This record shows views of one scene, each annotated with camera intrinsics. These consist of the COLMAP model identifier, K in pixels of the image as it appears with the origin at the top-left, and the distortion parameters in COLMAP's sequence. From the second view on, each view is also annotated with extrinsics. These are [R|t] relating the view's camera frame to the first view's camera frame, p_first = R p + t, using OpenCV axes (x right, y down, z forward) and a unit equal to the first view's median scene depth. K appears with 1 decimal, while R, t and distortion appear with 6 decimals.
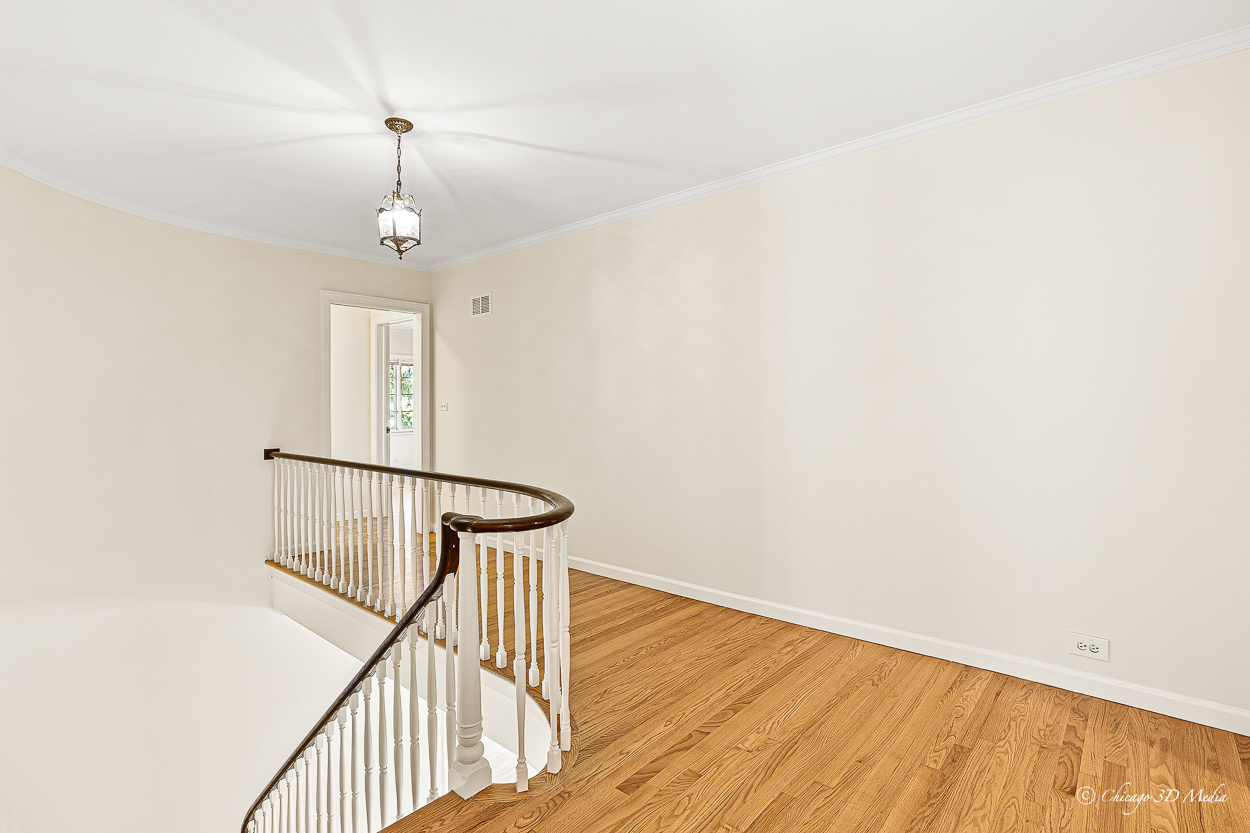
lens RADIAL K [[577.7, 0, 625.1], [0, 577.7, 412.3], [0, 0, 1]] dist [-0.008590, 0.000859]
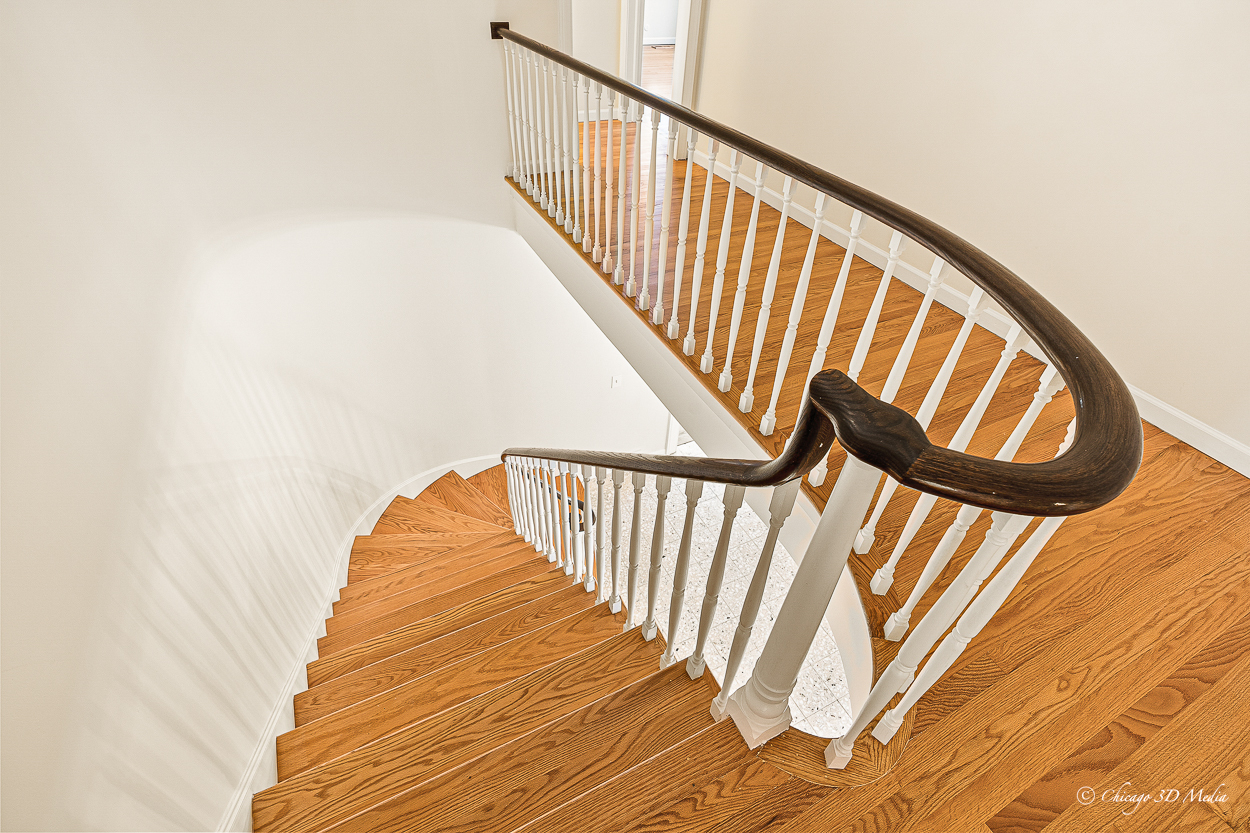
lens RADIAL K [[577.7, 0, 631.6], [0, 577.7, 418.2], [0, 0, 1]] dist [-0.008590, 0.000859]
pose [[0.922664, 0.281734, -0.263280, -0.250287], [-0.054702, 0.771500, 0.633873, -0.042789], [0.381704, -0.570451, 0.727247, 0.495543]]
